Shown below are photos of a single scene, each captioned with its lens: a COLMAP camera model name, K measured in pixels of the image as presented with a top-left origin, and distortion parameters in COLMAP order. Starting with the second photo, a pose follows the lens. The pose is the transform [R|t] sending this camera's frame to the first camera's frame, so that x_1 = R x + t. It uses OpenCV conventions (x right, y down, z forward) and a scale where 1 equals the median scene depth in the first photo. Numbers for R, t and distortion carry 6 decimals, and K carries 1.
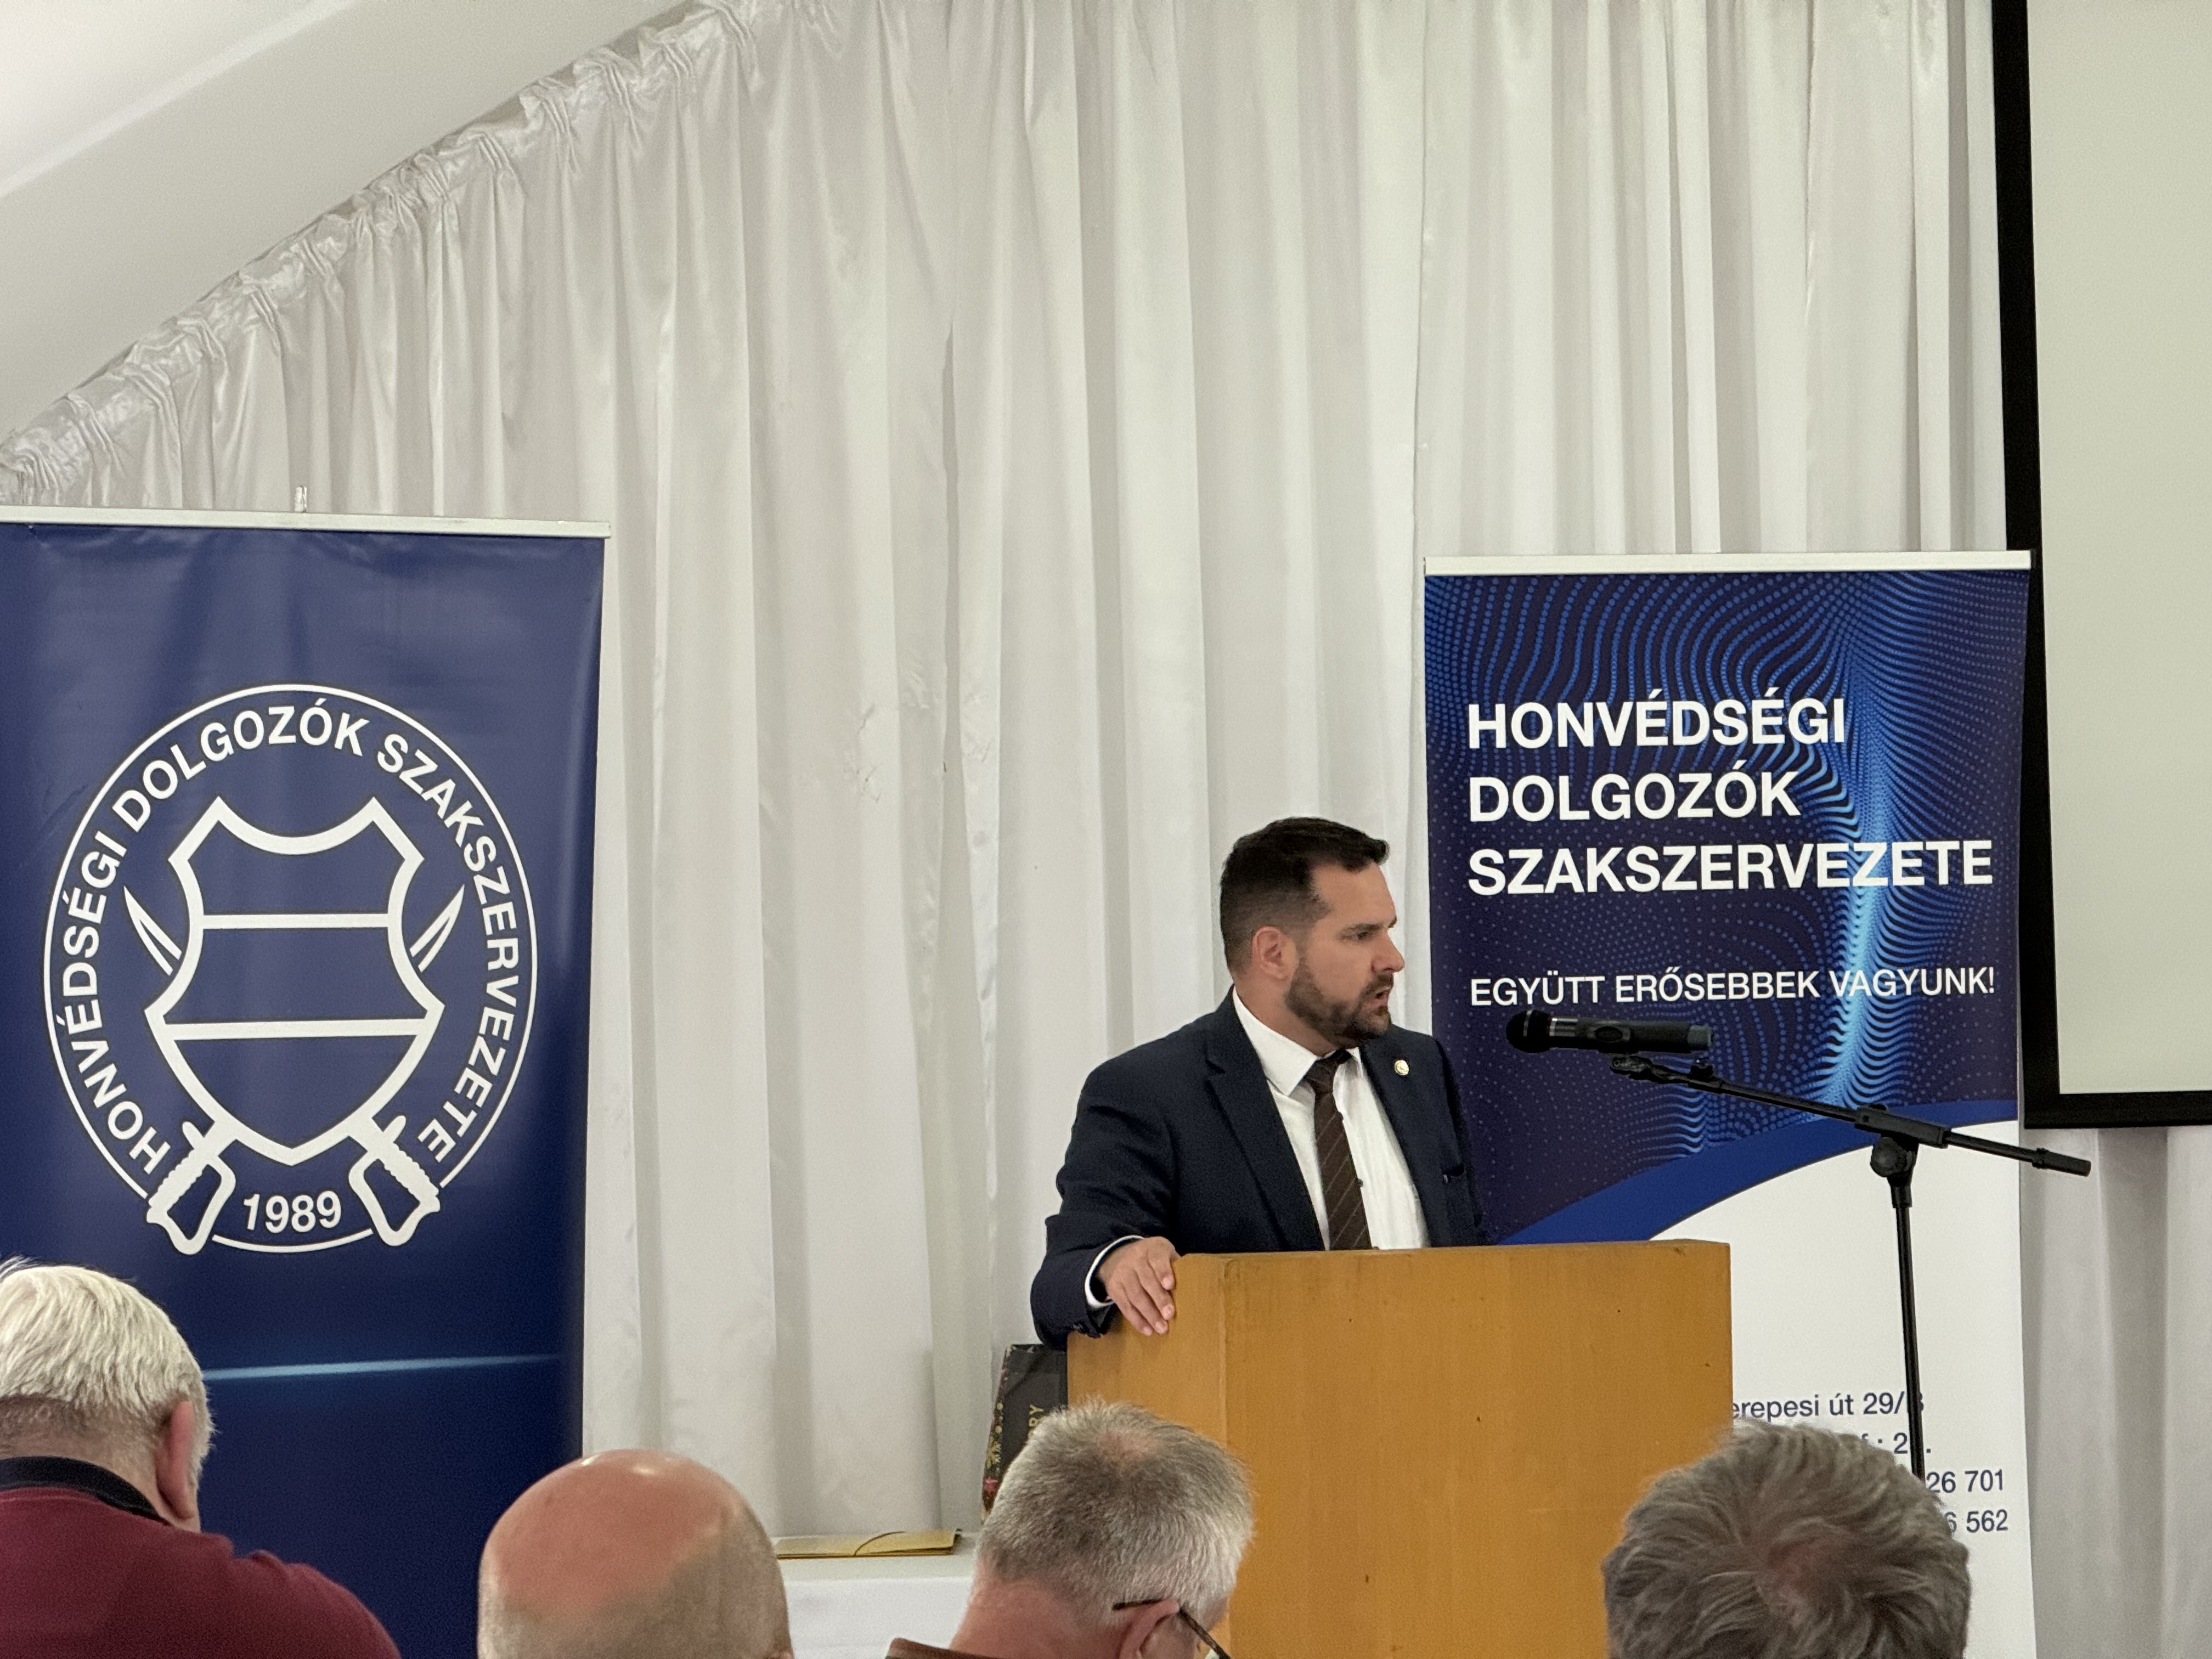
lens RADIAL K [[7872.2, 0, 1106.0], [0, 7872.2, 829.5], [0, 0, 1]] dist [0.251768, 0.867082]
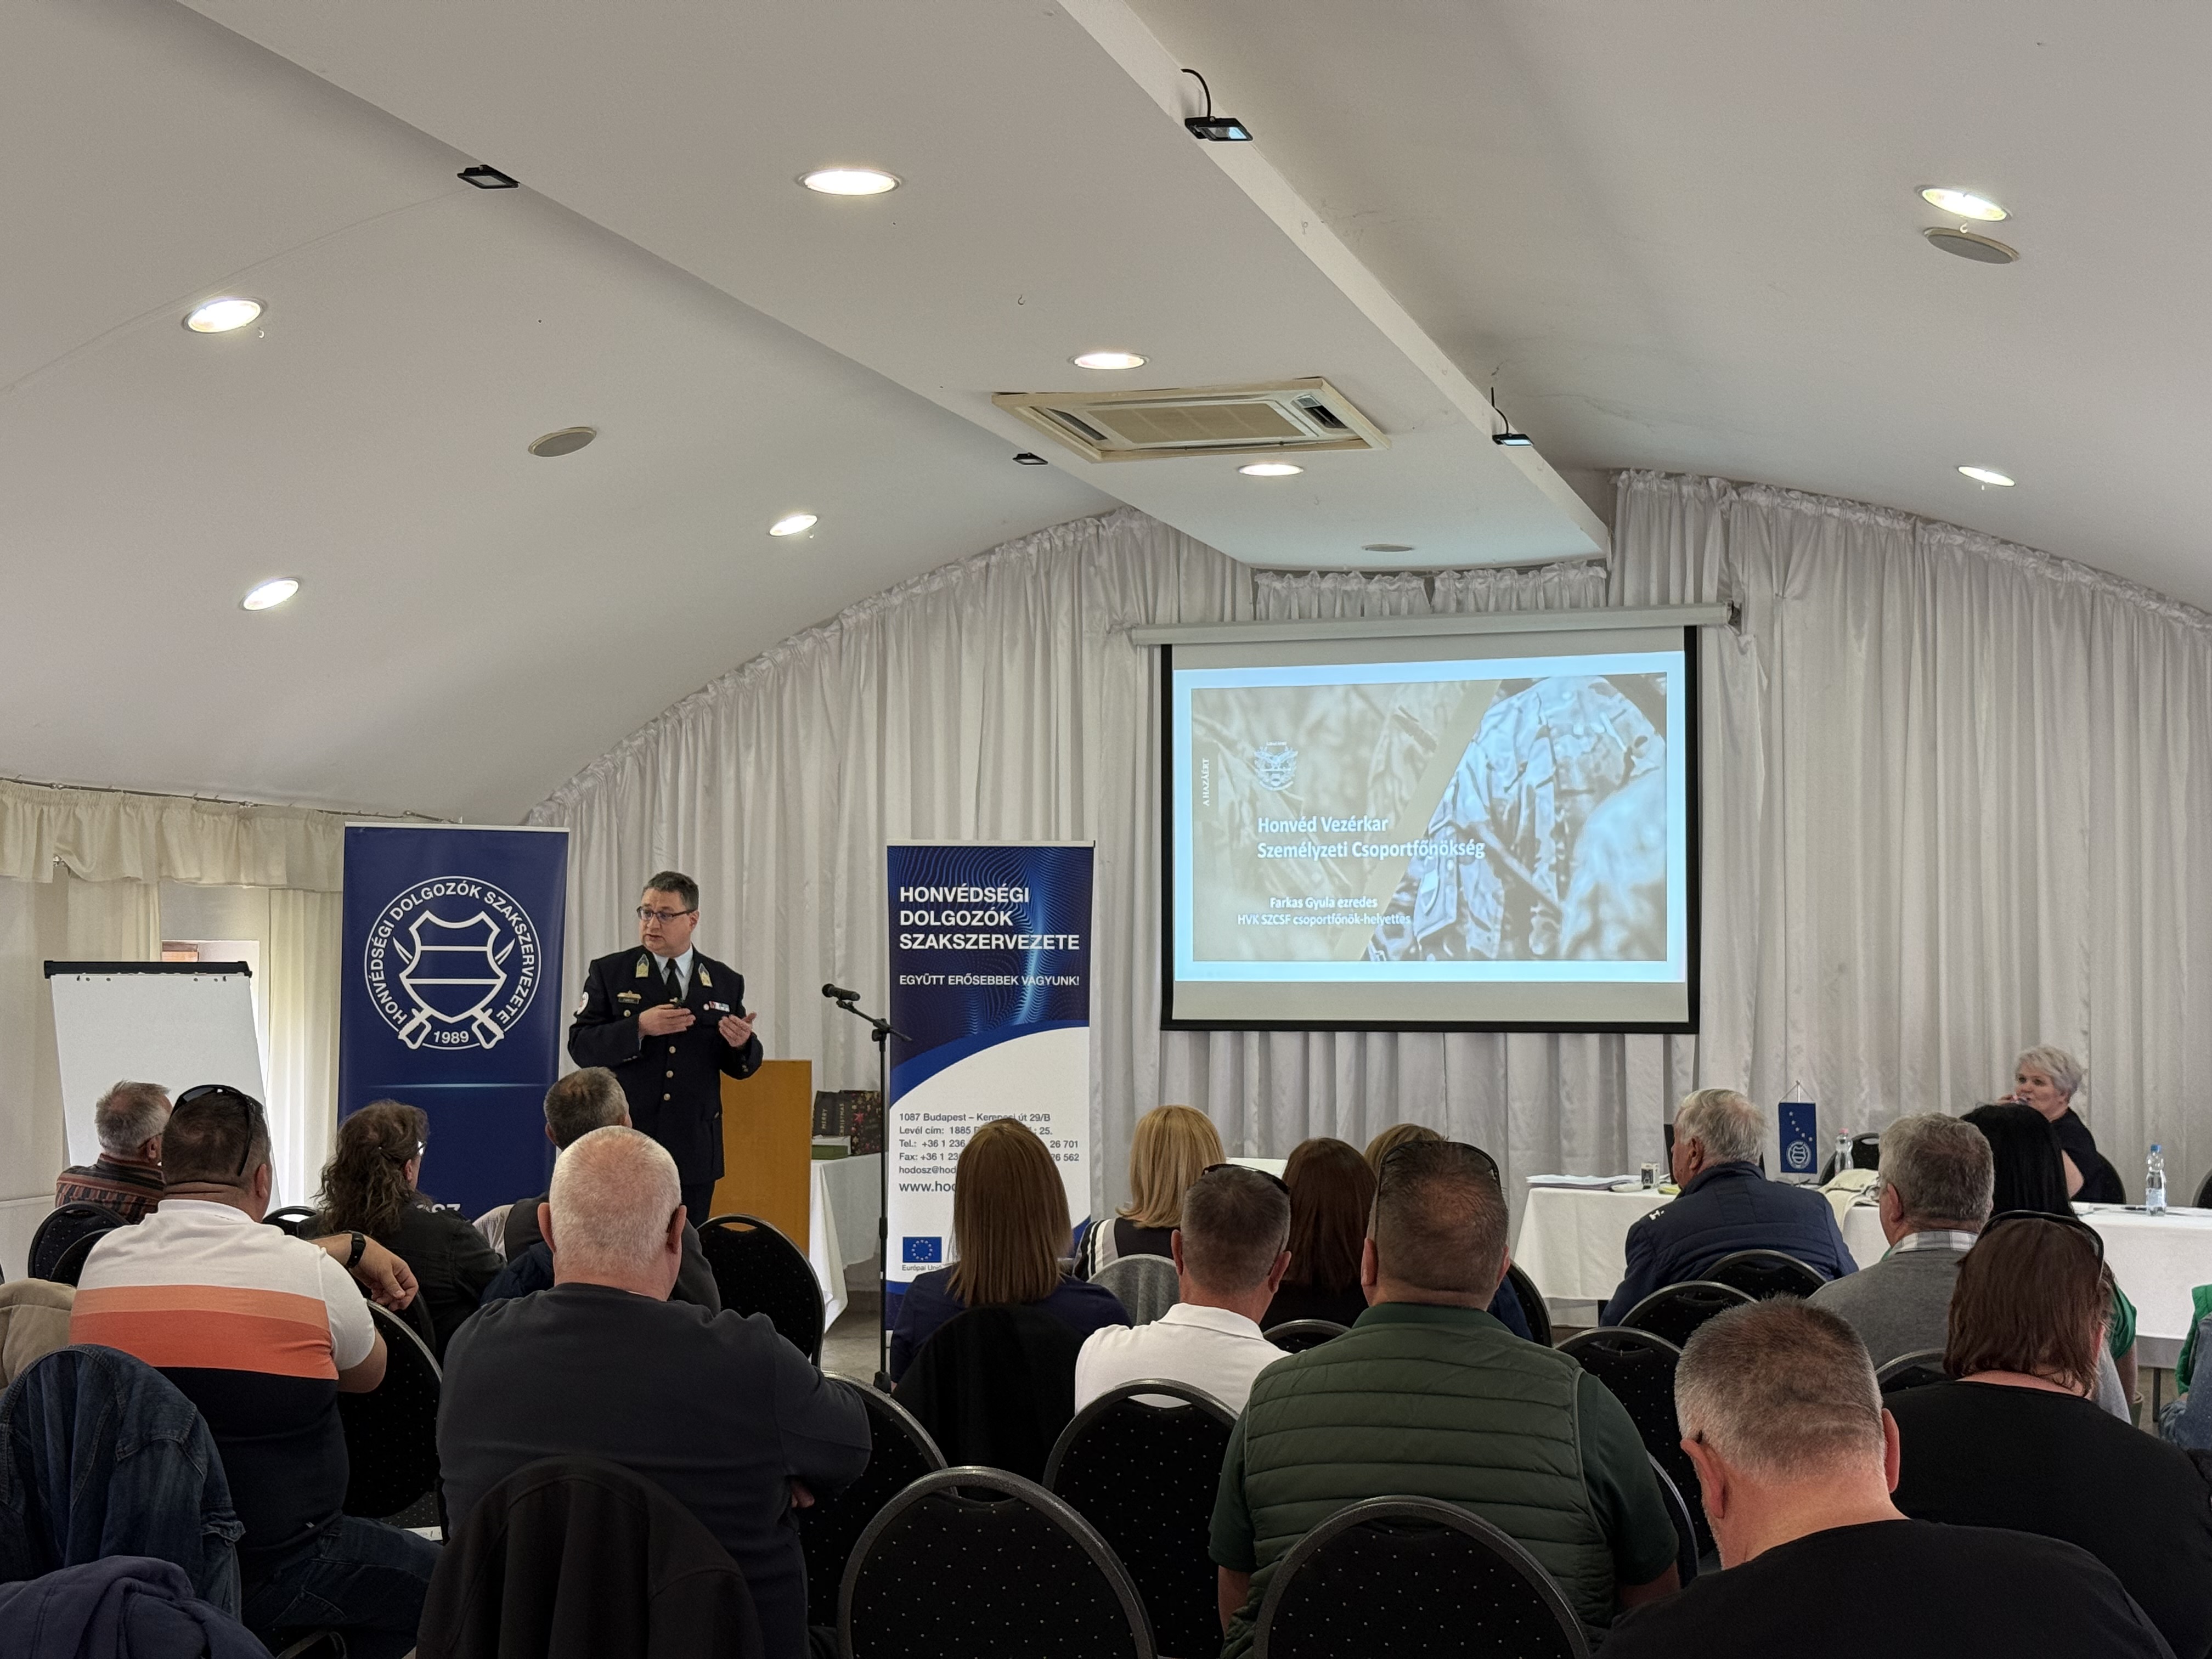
lens RADIAL K [[3100.9, 0, 1106.0], [0, 3100.9, 829.5], [0, 0, 1]] dist [0.154136, -0.013012]
pose [[0.963251, 0.016668, -0.268083, 0.449618], [-0.022520, 0.999570, -0.018766, -0.017382], [0.267655, 0.024114, 0.963213, -0.158009]]
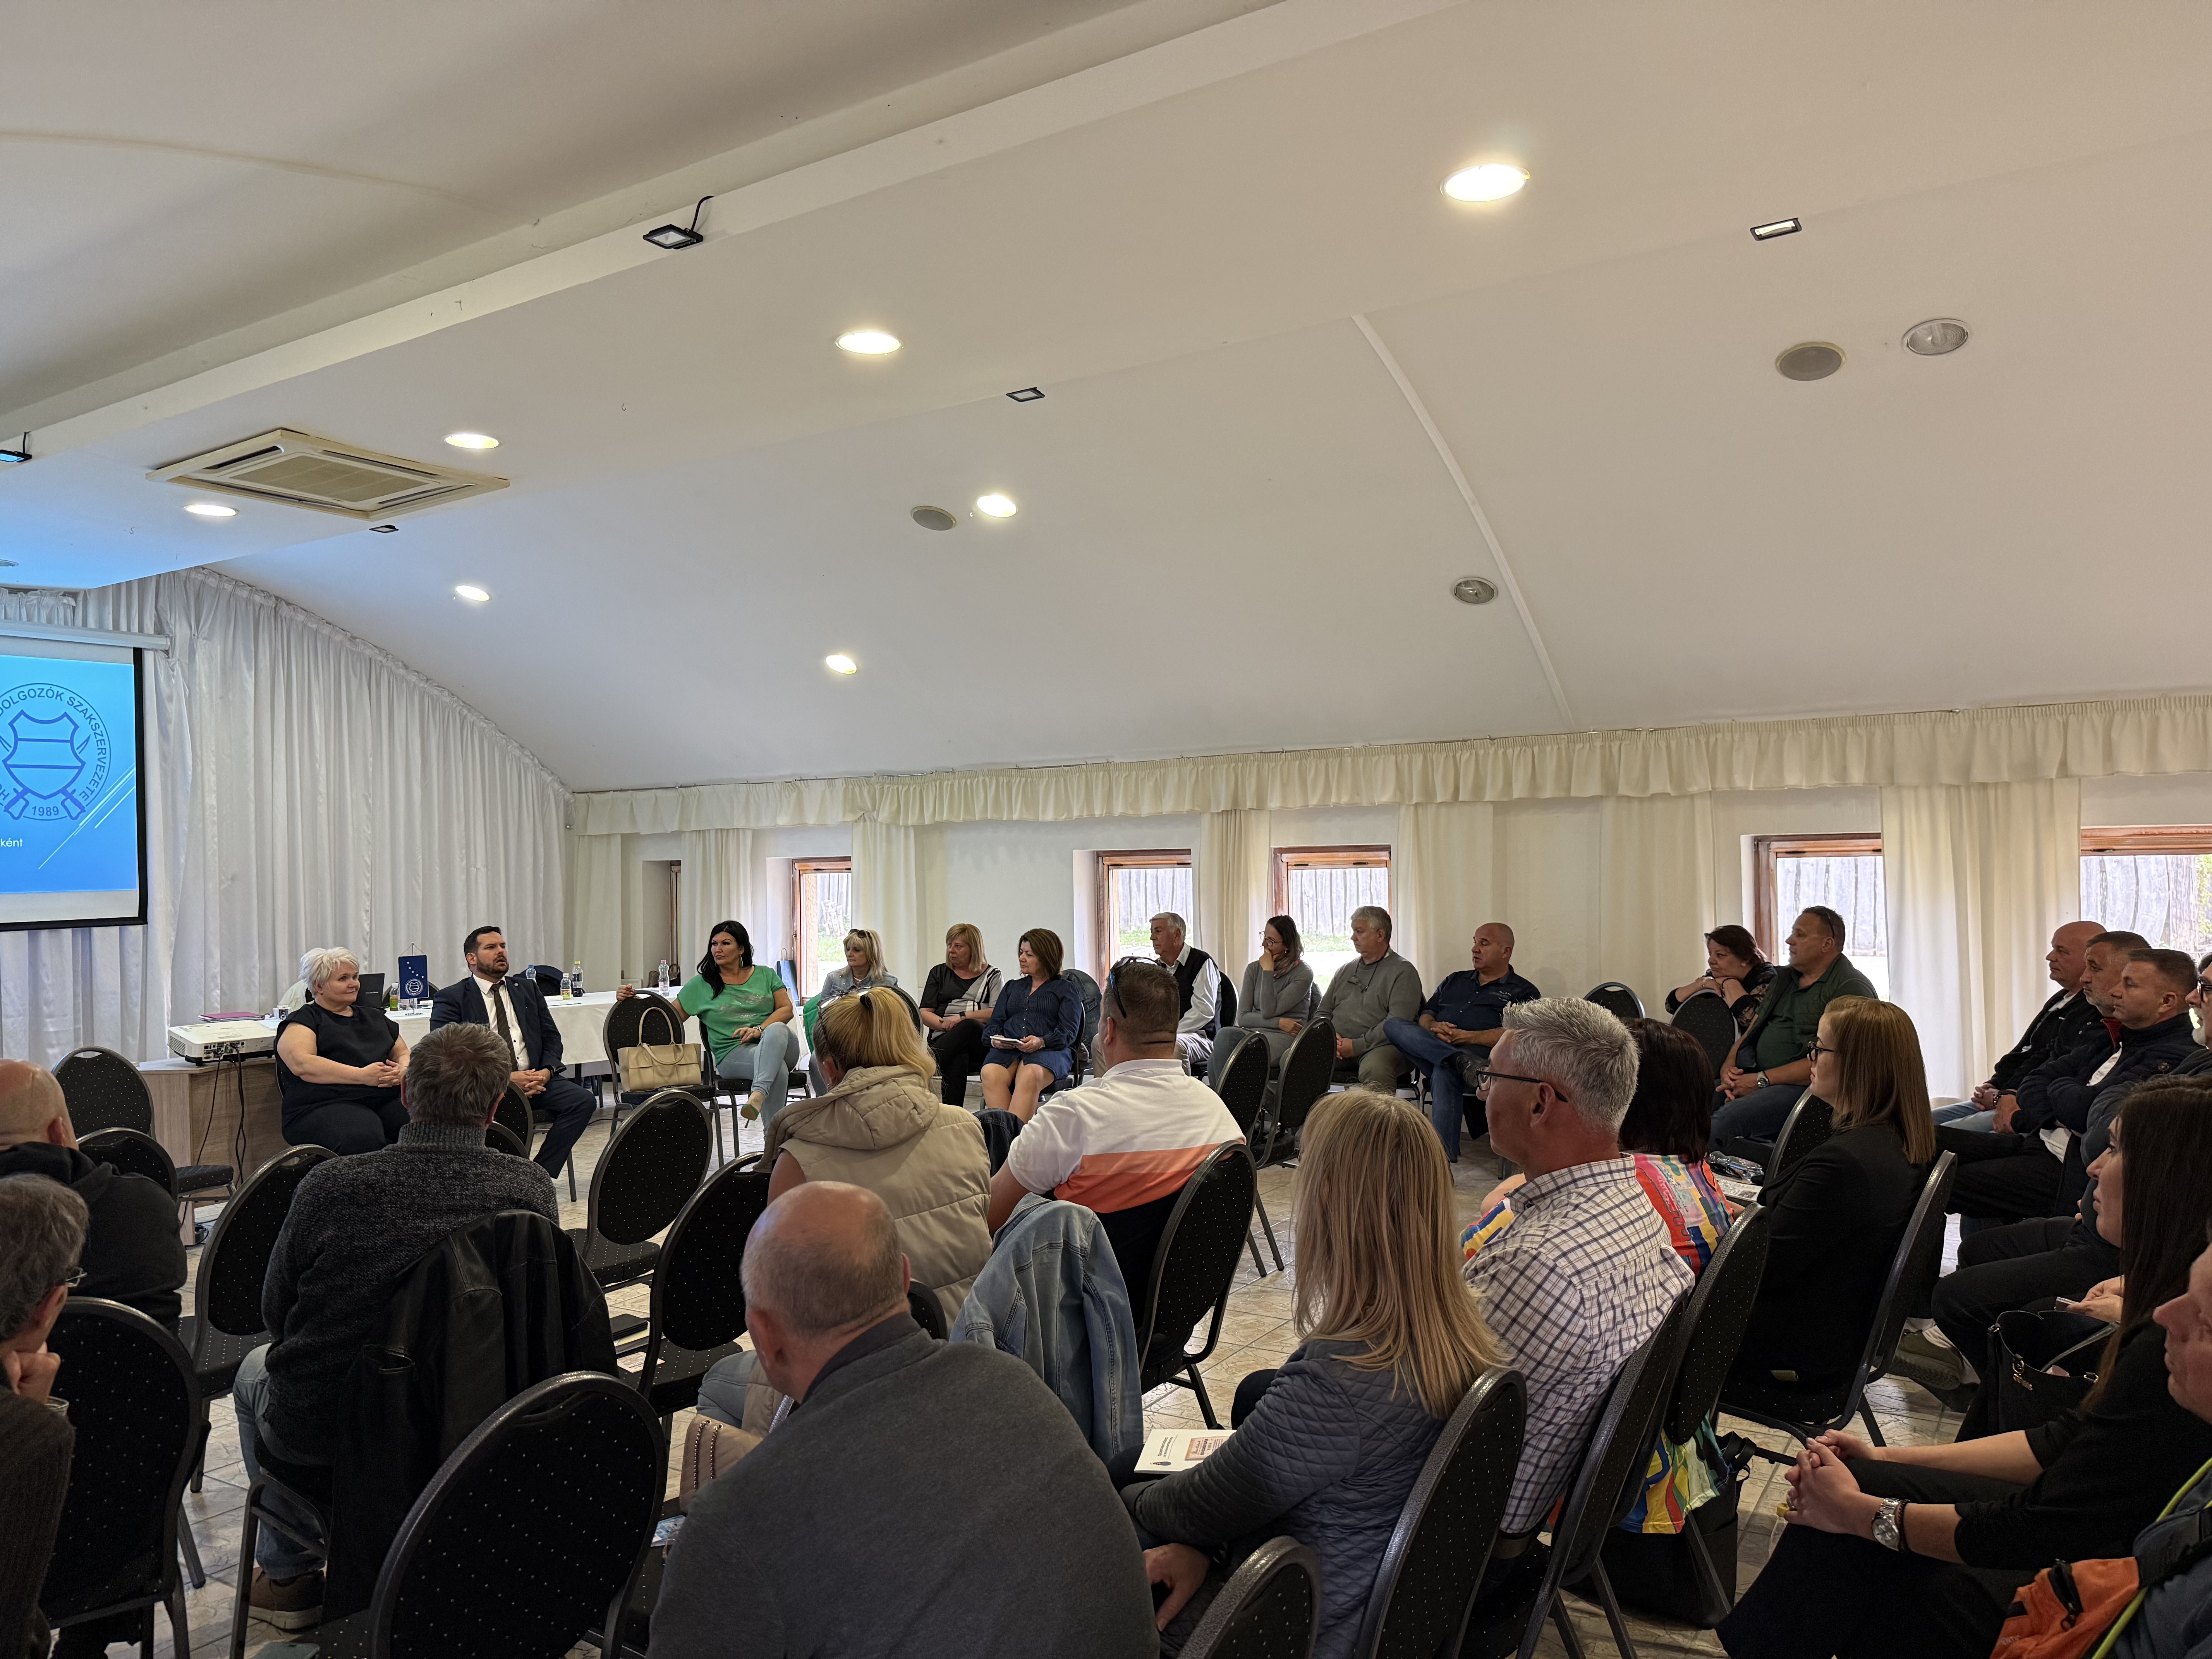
lens RADIAL K [[1586.3, 0, 1049.2], [0, 1586.3, 835.8], [0, 0, 1]] dist [0.043492, -0.001024]
pose [[0.545896, 0.028946, 0.837352, -0.154155], [-0.011730, 0.999569, -0.026906, 0.002225], [-0.837771, 0.004865, 0.546001, 0.135177]]
